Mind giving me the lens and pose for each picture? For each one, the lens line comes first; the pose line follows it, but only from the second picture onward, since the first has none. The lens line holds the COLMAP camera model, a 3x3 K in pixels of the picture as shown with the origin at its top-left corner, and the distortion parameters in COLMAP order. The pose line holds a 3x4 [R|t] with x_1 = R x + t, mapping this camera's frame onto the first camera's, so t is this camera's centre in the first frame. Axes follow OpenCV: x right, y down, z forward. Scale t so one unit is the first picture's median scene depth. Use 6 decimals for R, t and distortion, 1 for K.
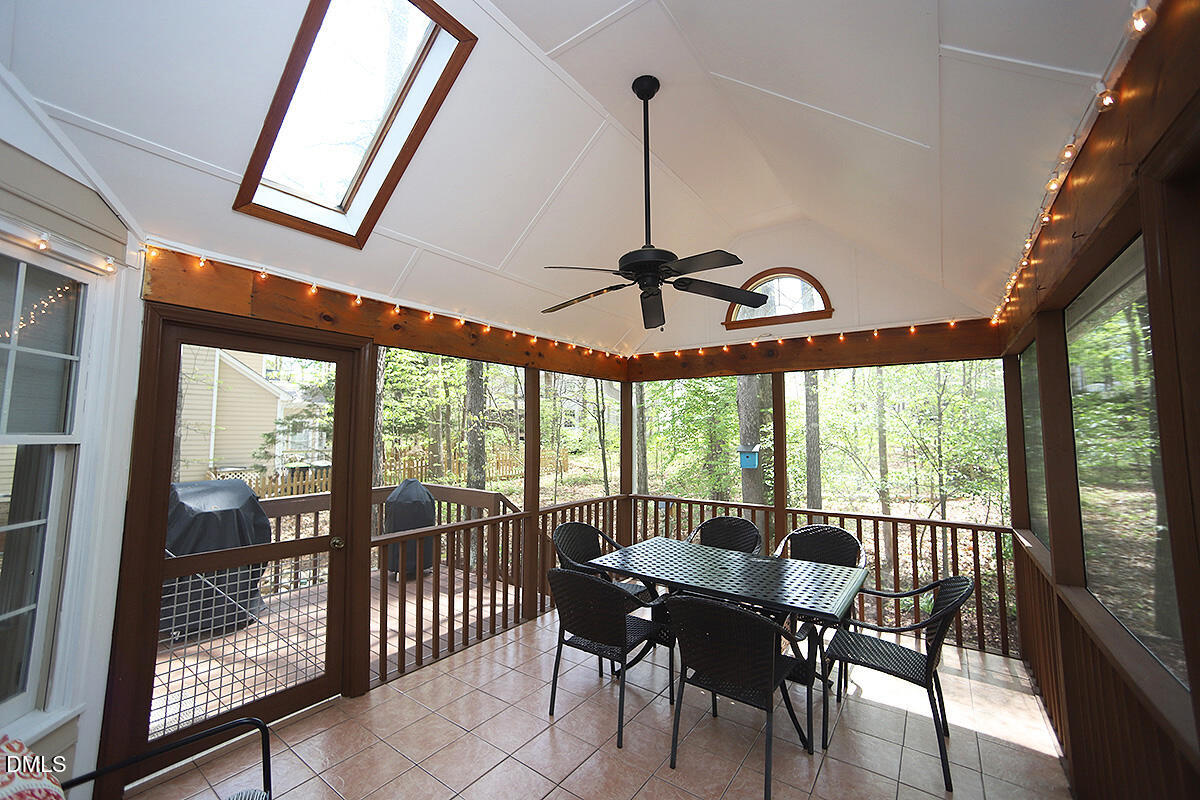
lens RADIAL K [[479.4, 0, 598.1], [0, 479.4, 394.6], [0, 0, 1]] dist [-0.071113, 0.032287]
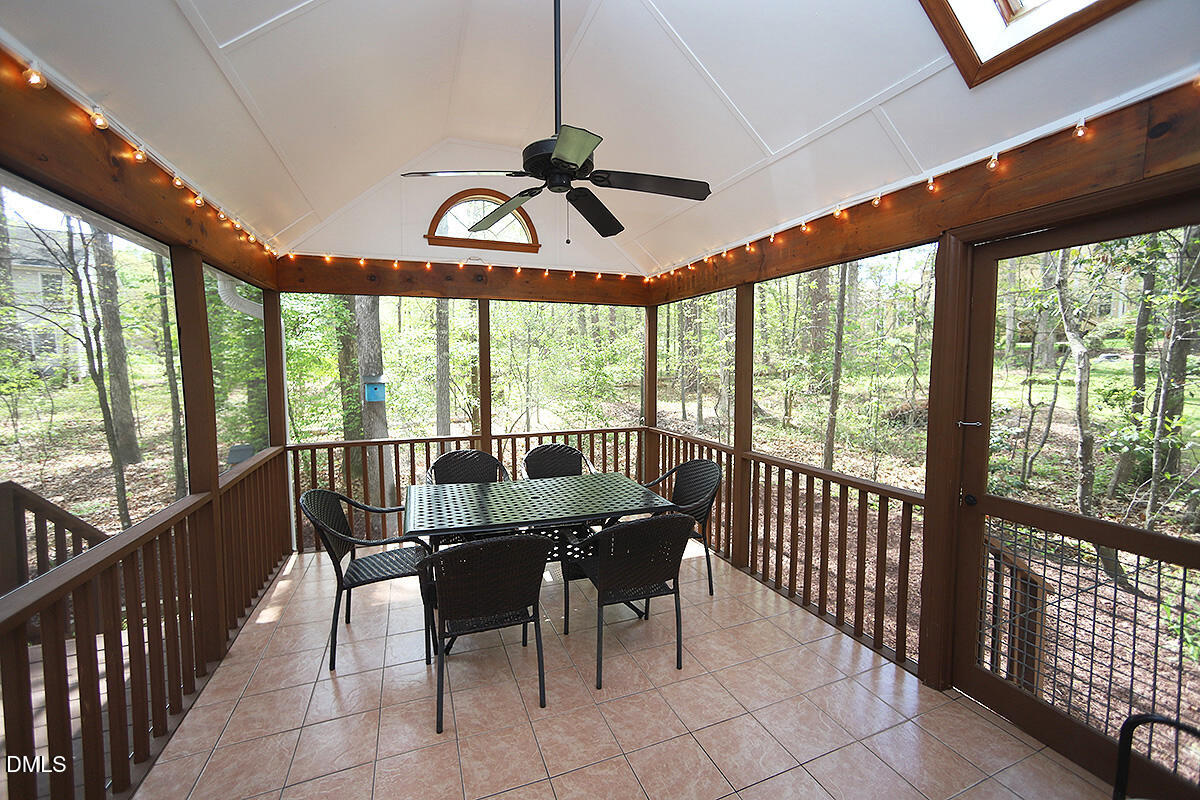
lens RADIAL K [[479.4, 0, 598.1], [0, 479.4, 394.6], [0, 0, 1]] dist [-0.071113, 0.032287]
pose [[0.532790, -0.063245, 0.843881, -0.373838], [-0.063553, 0.991397, 0.114426, 0.023030], [-0.843858, -0.114596, 0.524187, 0.297237]]
